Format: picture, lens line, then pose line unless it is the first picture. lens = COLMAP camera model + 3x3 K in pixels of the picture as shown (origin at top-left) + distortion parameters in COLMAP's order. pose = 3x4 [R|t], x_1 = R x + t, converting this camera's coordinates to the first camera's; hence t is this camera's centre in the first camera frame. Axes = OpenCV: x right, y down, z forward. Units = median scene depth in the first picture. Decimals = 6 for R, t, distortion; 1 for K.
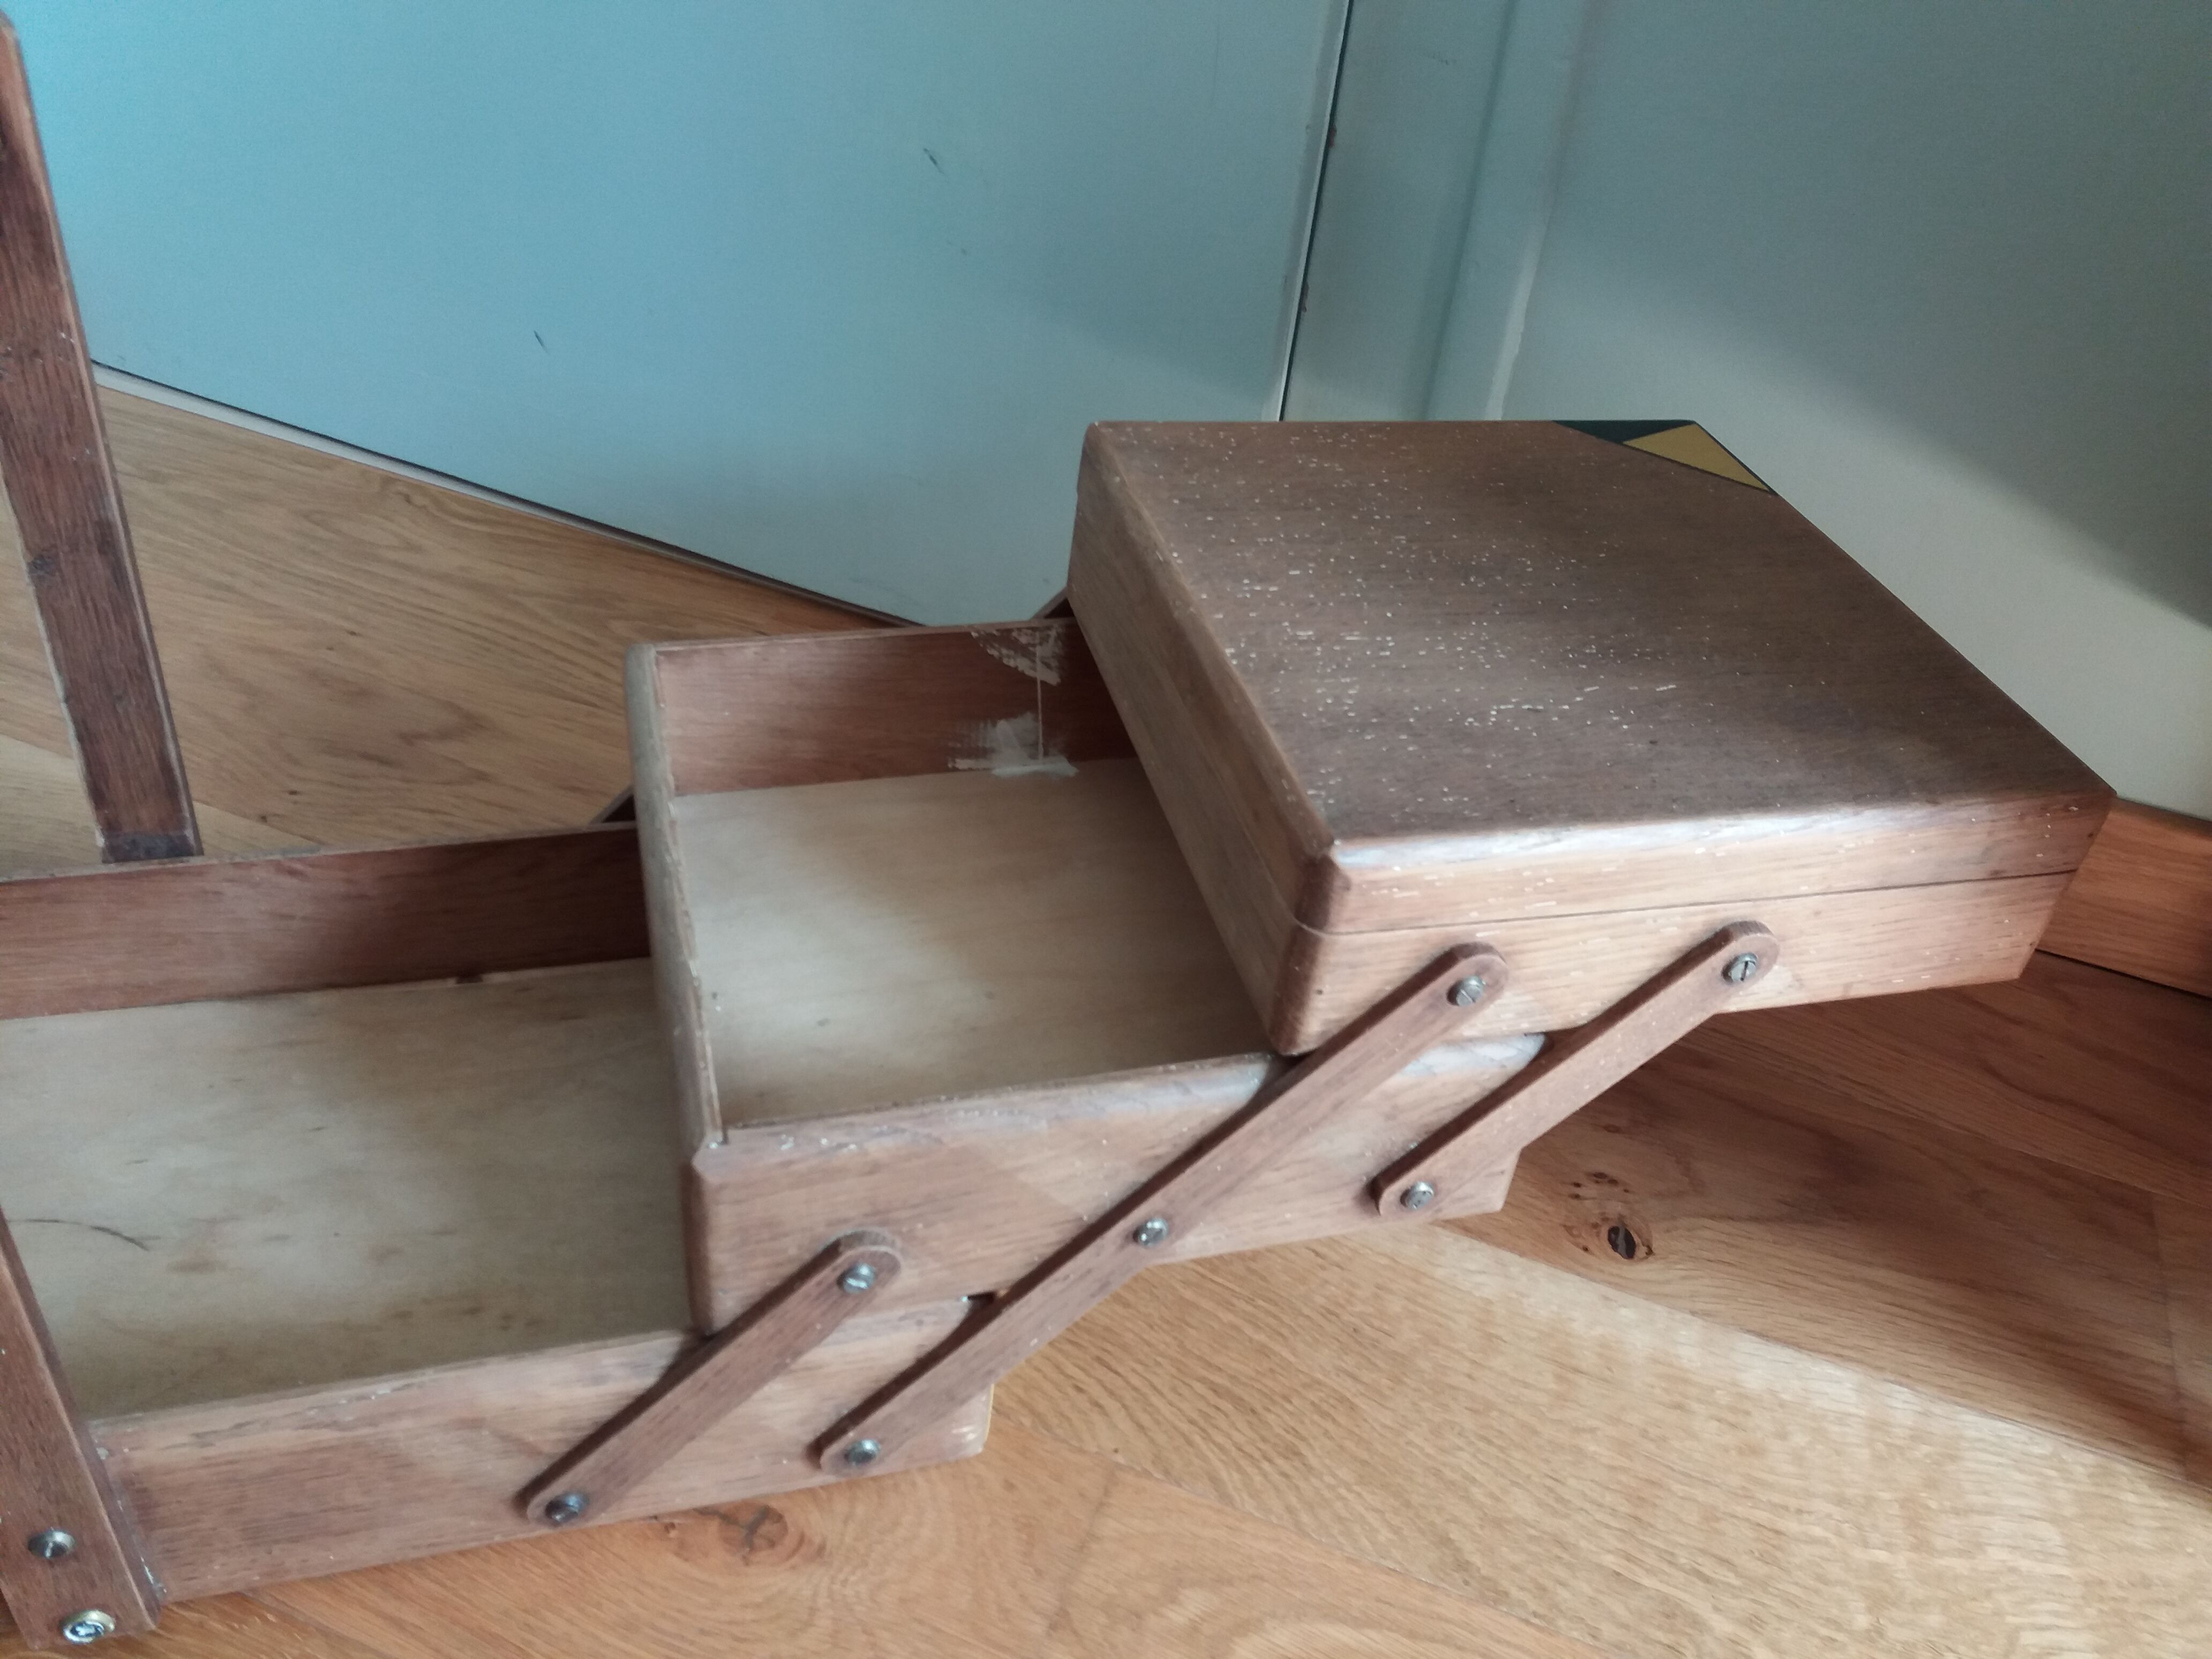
lens RADIAL K [[1802.5, 0, 1109.8], [0, 1802.5, 826.0], [0, 0, 1]] dist [0.036168, -0.056529]
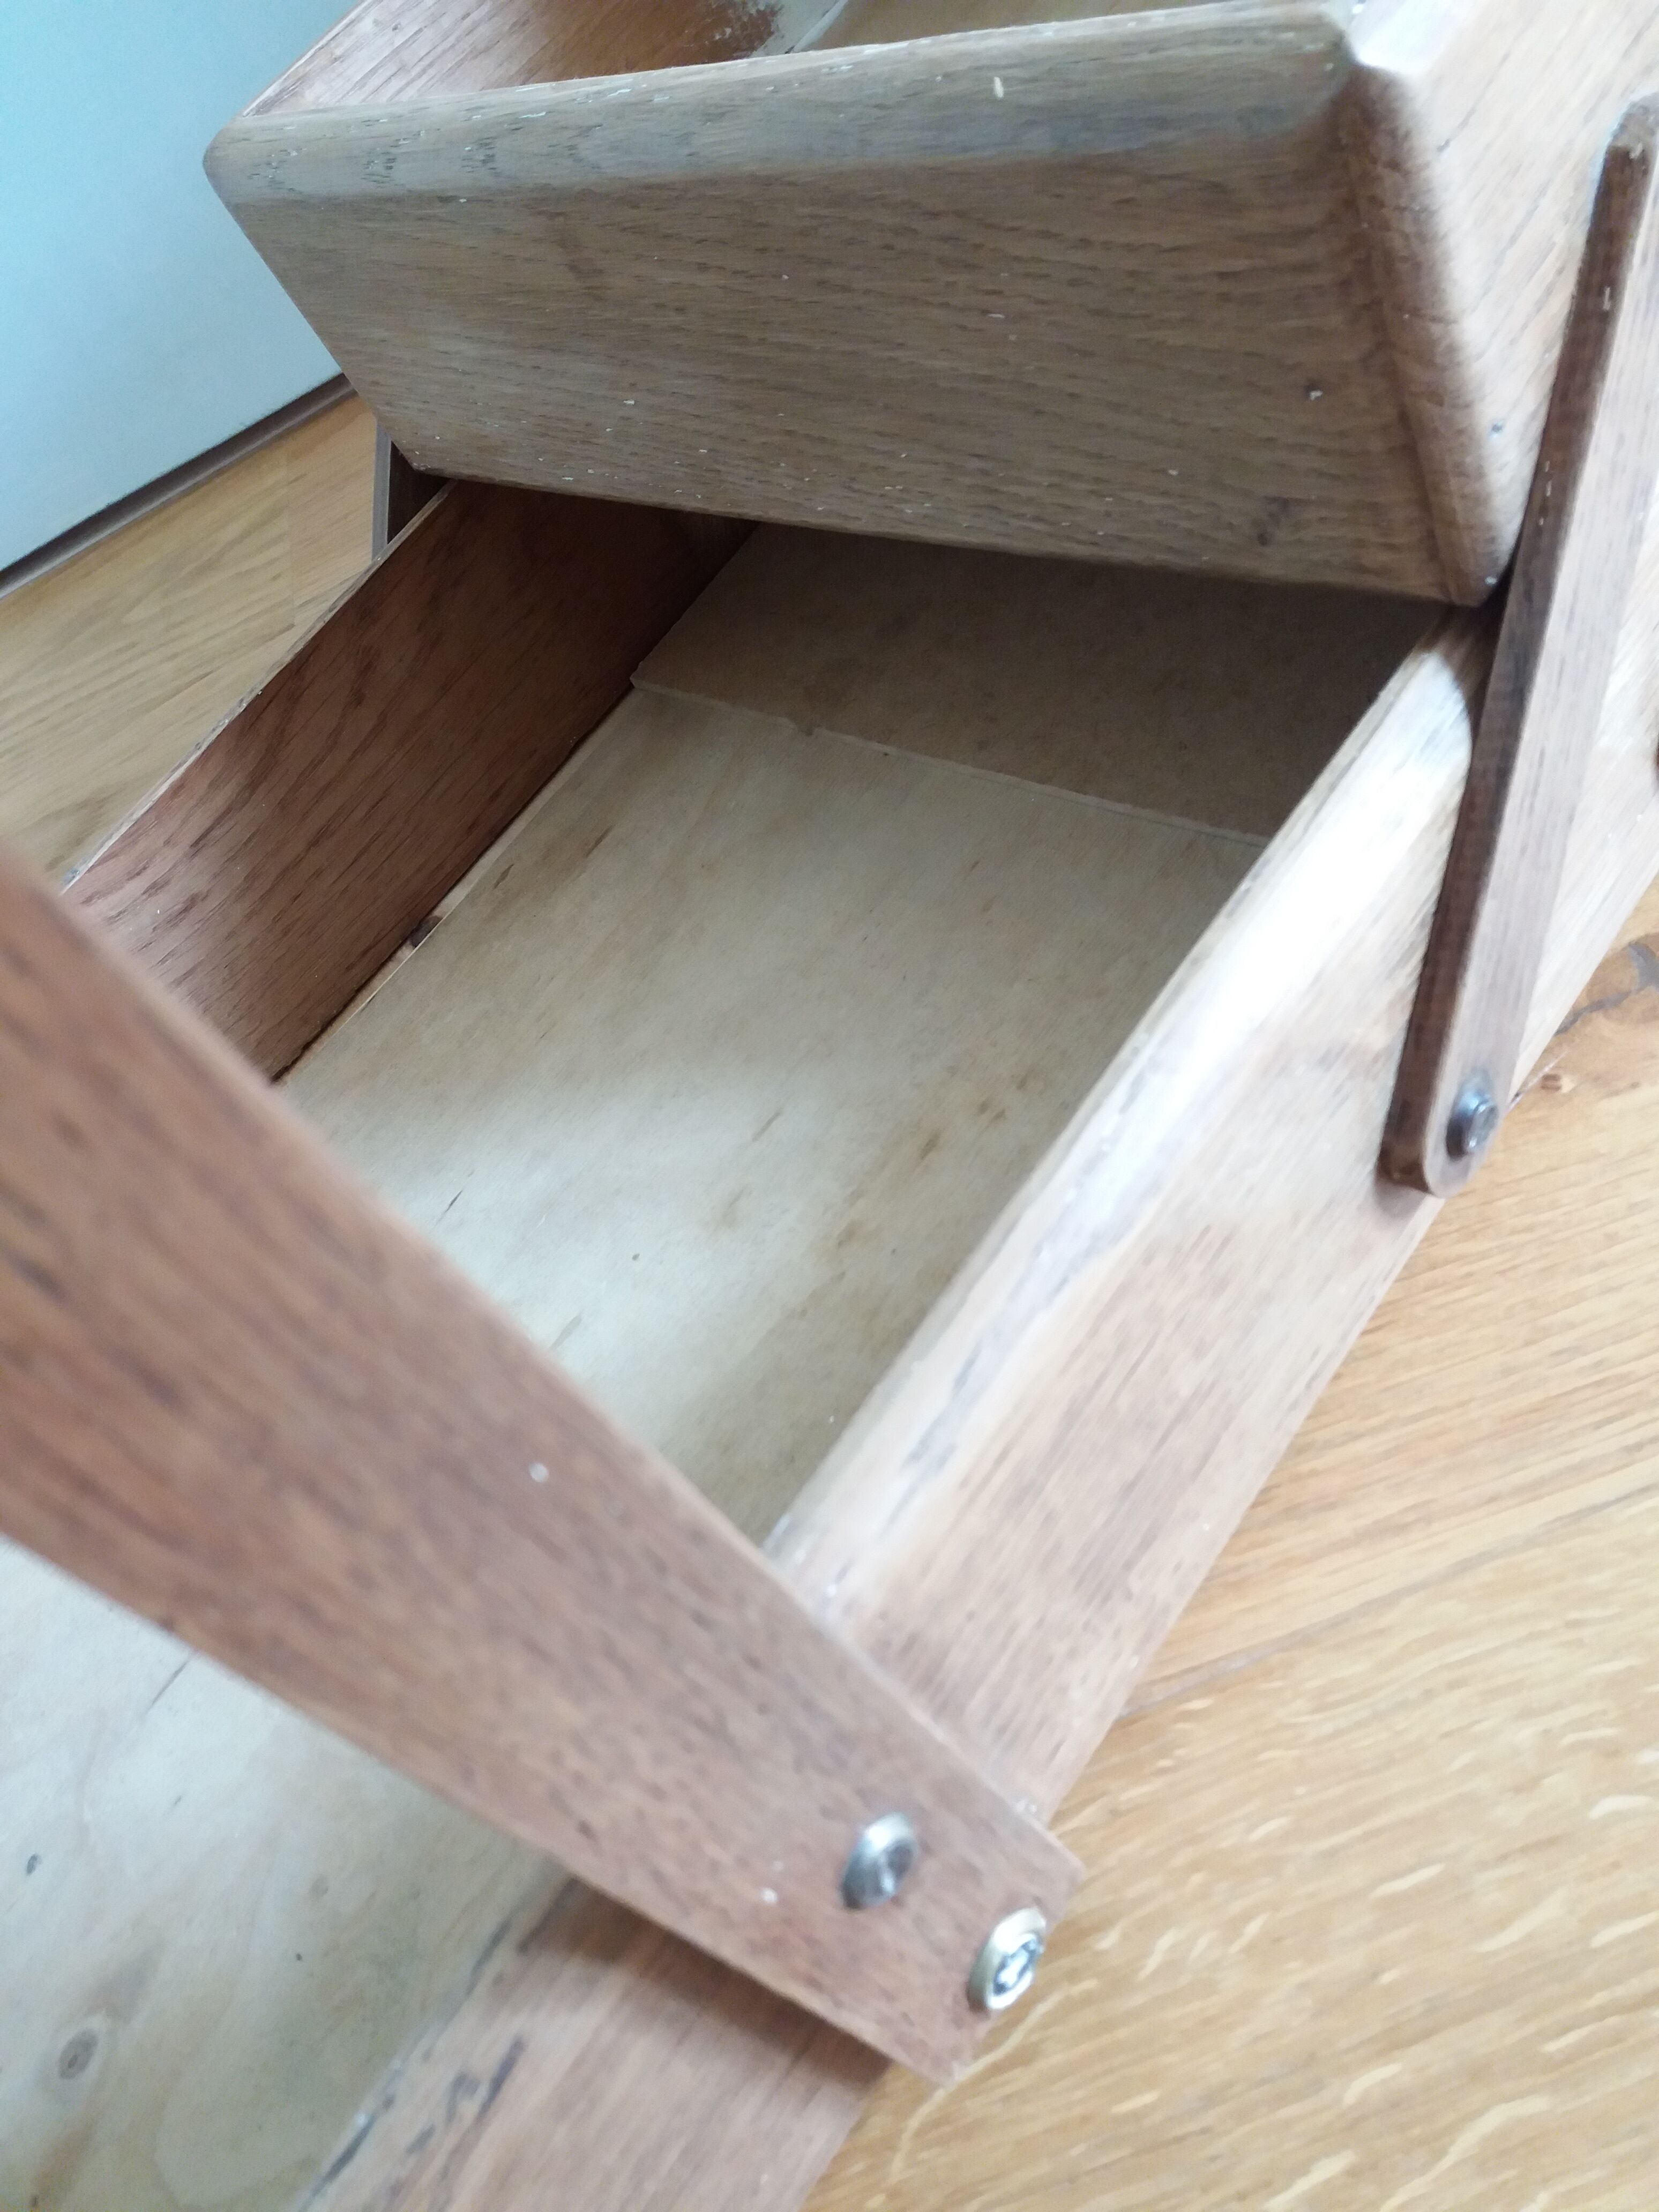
lens RADIAL K [[1802.5, 0, 829.5], [0, 1802.5, 1106.0], [0, 0, 1]] dist [0.036168, -0.056529]
pose [[0.706817, -0.706855, 0.027674, -0.376405], [0.698651, 0.703677, 0.129328, 0.167909], [-0.110890, -0.072077, 0.991216, 0.472104]]
